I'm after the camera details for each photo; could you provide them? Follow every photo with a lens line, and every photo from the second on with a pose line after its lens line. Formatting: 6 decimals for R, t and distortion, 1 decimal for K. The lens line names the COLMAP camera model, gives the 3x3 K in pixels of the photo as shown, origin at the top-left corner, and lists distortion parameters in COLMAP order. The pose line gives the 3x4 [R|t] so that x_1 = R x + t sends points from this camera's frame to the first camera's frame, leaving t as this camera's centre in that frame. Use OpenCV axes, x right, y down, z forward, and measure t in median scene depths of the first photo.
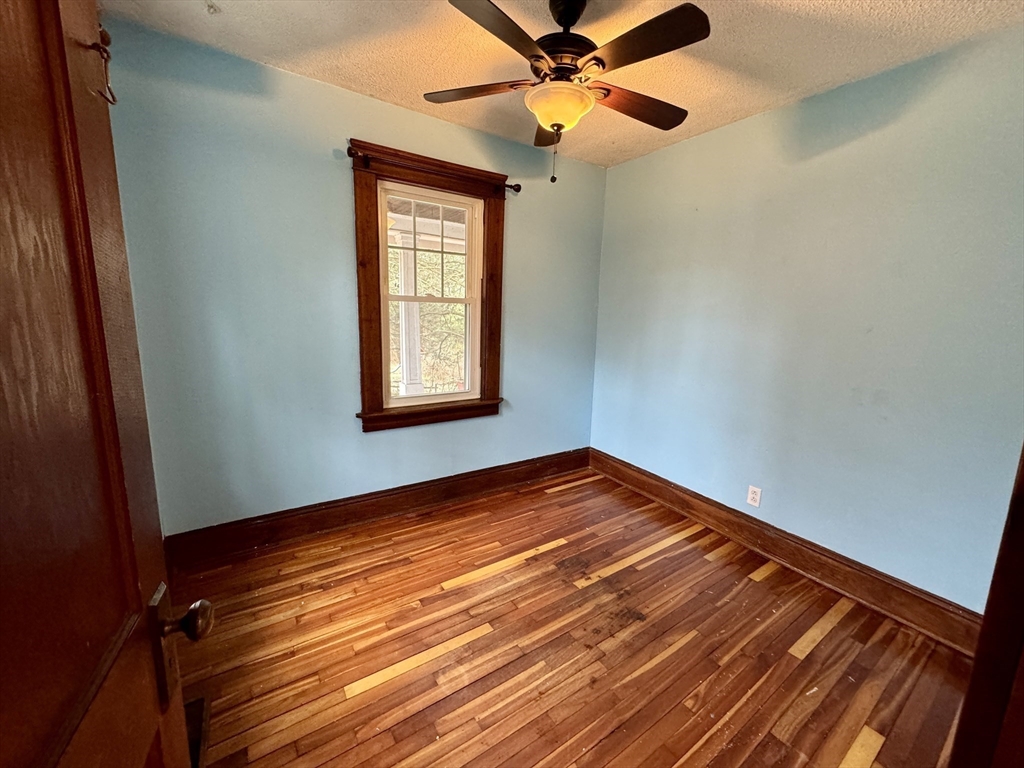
lens RADIAL K [[408.3, 0, 518.3], [0, 408.3, 379.5], [0, 0, 1]] dist [-0.000568, 0.000382]
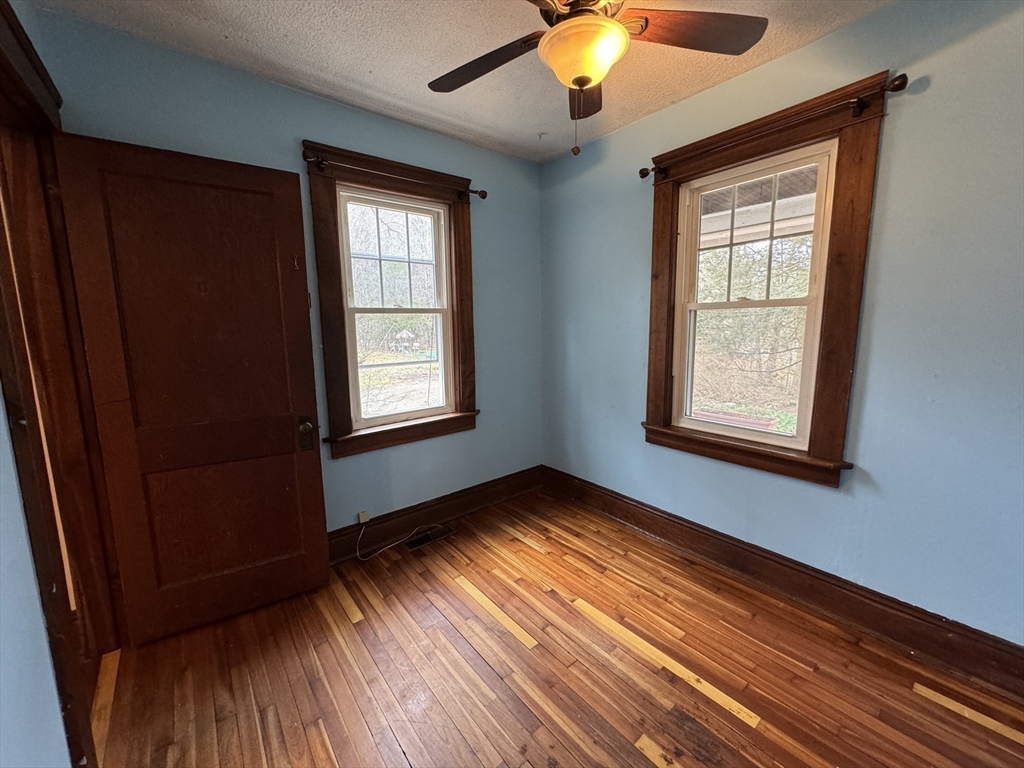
lens RADIAL K [[408.3, 0, 508.3], [0, 408.3, 379.2], [0, 0, 1]] dist [-0.000568, 0.000382]
pose [[0.077559, 0.103090, -0.991644, 0.643508], [-0.144497, 0.985300, 0.091129, -0.073627], [0.986461, 0.136222, 0.091315, 0.604192]]
